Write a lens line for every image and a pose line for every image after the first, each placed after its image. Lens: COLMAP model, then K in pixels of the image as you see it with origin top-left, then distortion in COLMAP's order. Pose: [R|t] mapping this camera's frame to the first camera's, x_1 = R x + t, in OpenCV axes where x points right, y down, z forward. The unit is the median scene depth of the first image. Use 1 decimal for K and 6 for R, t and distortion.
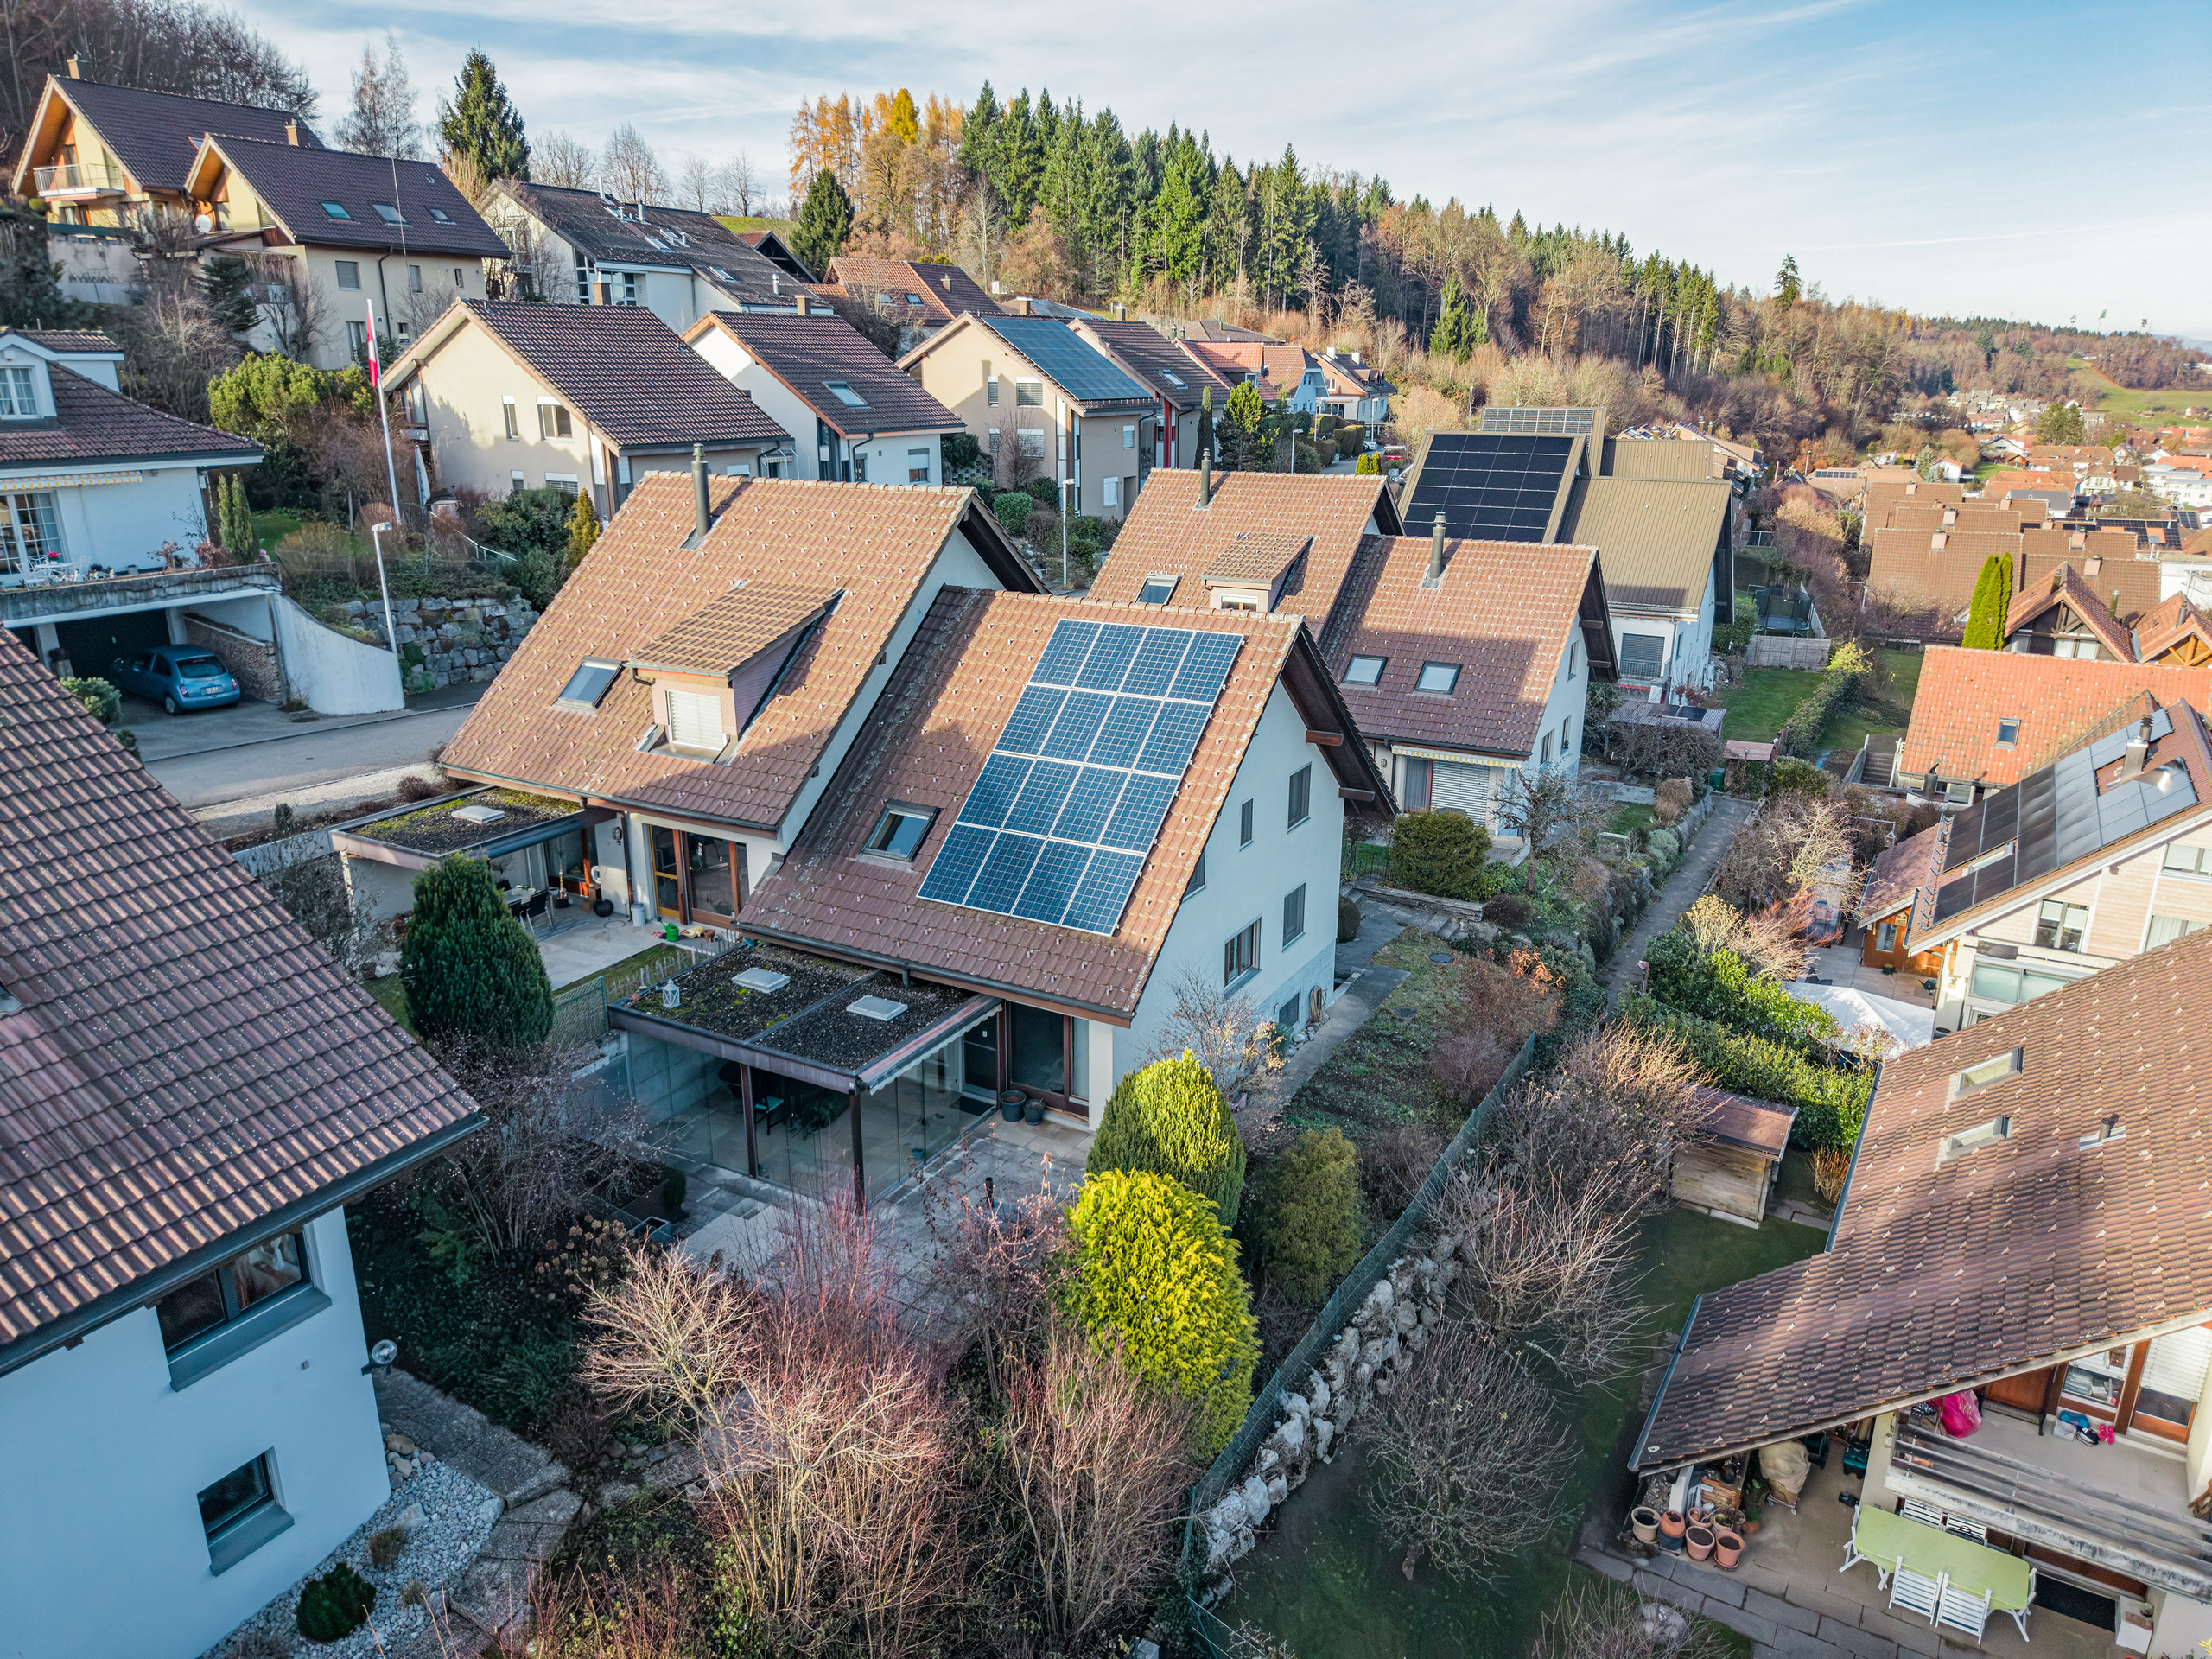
lens RADIAL K [[1481.2, 0, 1108.6], [0, 1481.2, 824.4], [0, 0, 1]] dist [0.009569, -0.007379]
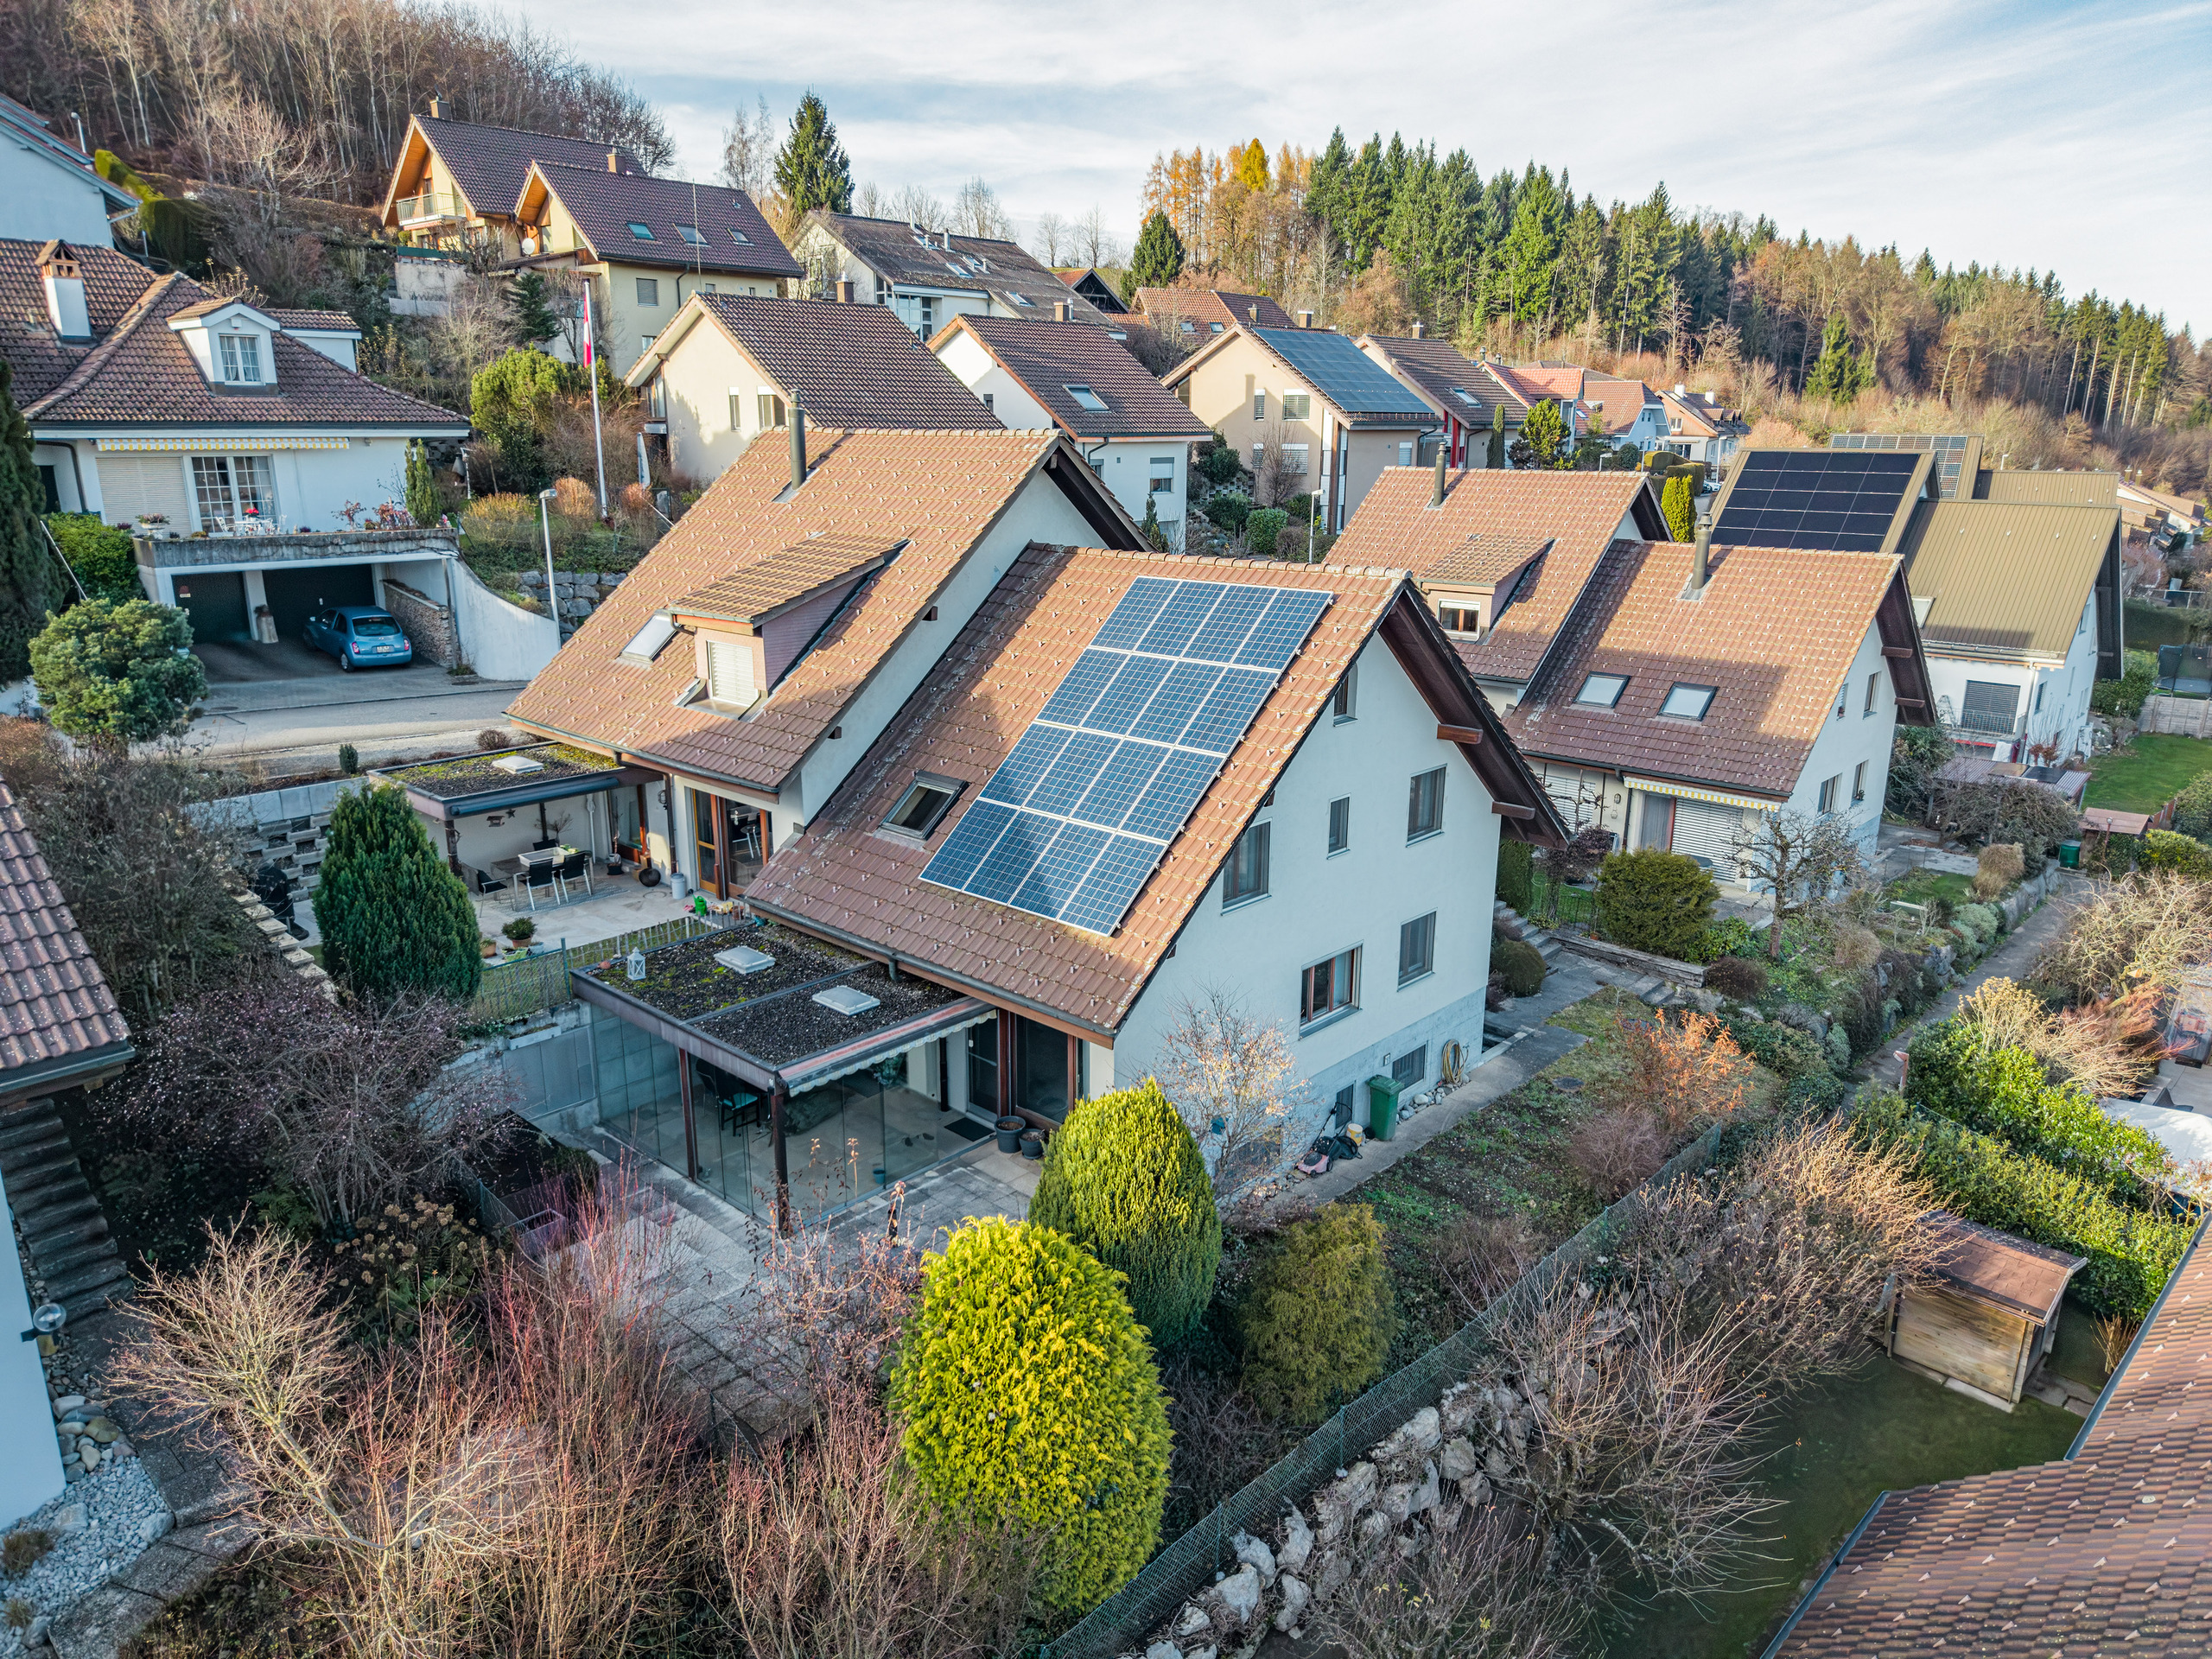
lens RADIAL K [[1481.2, 0, 1108.6], [0, 1481.2, 824.4], [0, 0, 1]] dist [0.009569, -0.007379]
pose [[0.973029, 0.062859, -0.221954, 0.083983], [-0.071032, 0.997052, -0.029027, 0.017355], [0.219475, 0.044010, 0.974625, 0.090607]]
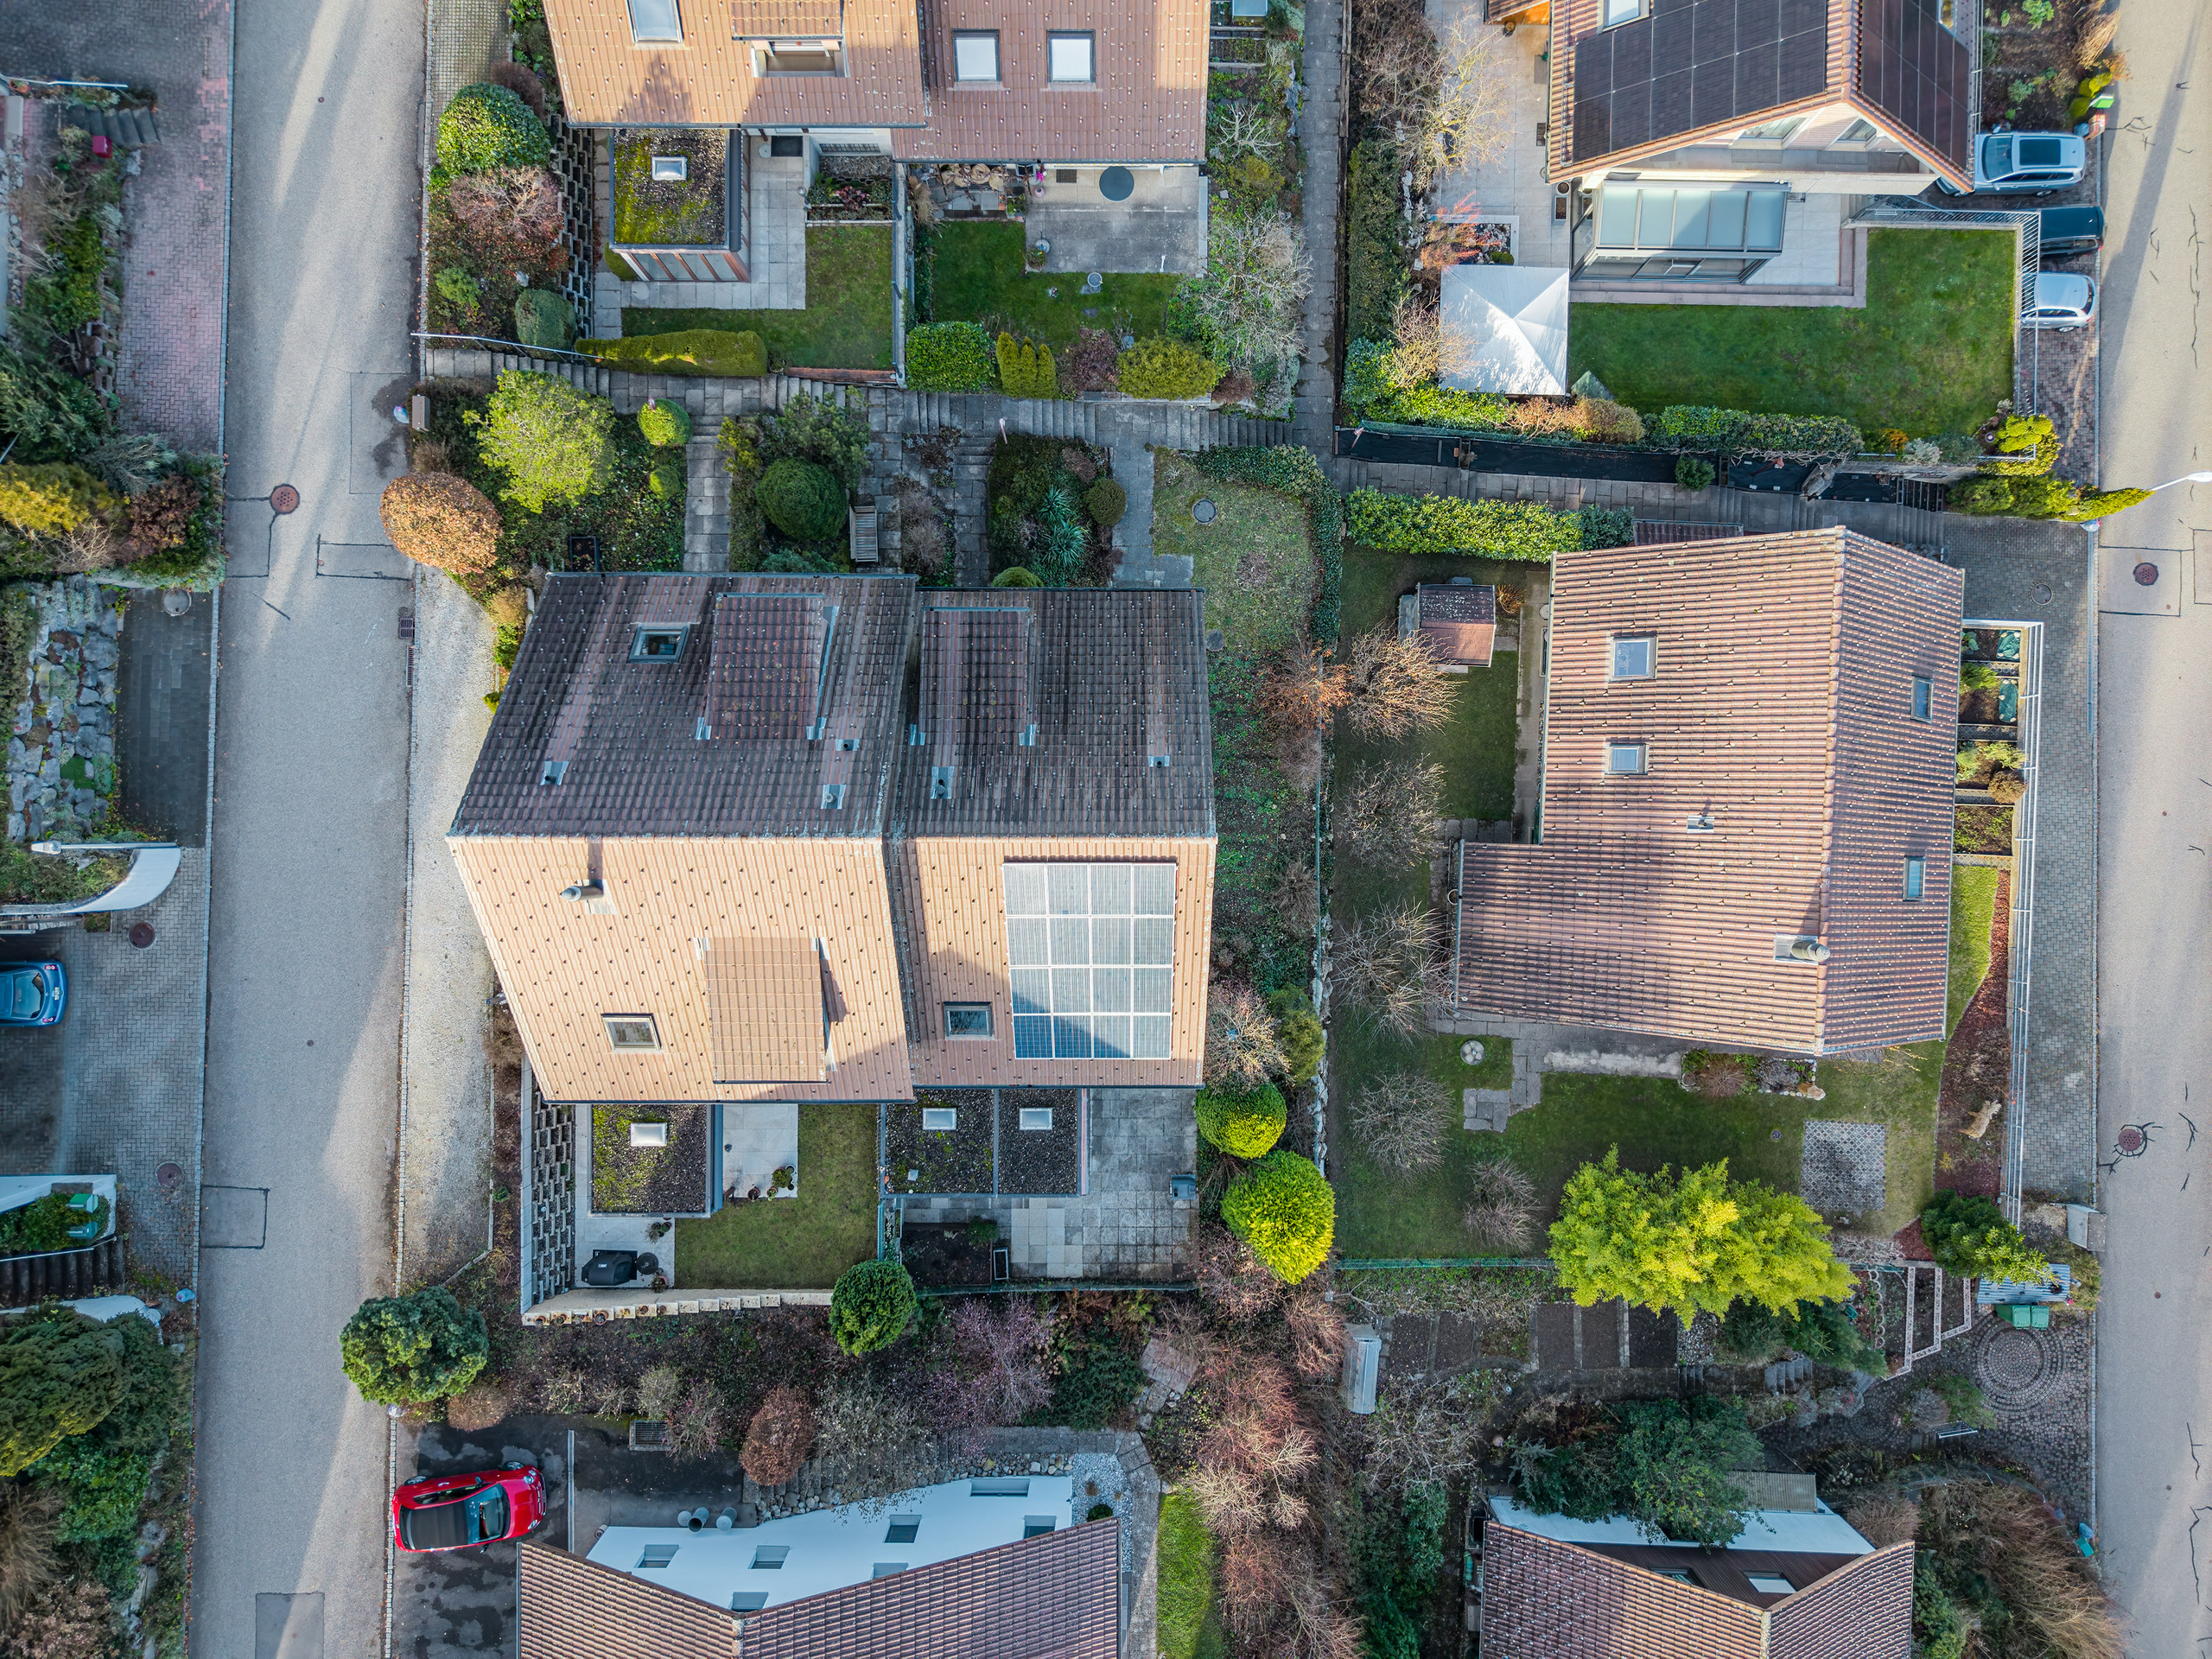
lens RADIAL K [[1481.2, 0, 1108.6], [0, 1481.2, 824.4], [0, 0, 1]] dist [0.009569, -0.007379]
pose [[0.871225, -0.490883, -0.000780, 0.030829], [0.148702, 0.262403, 0.953432, -0.684704], [-0.467819, -0.830770, 0.301607, 0.358024]]
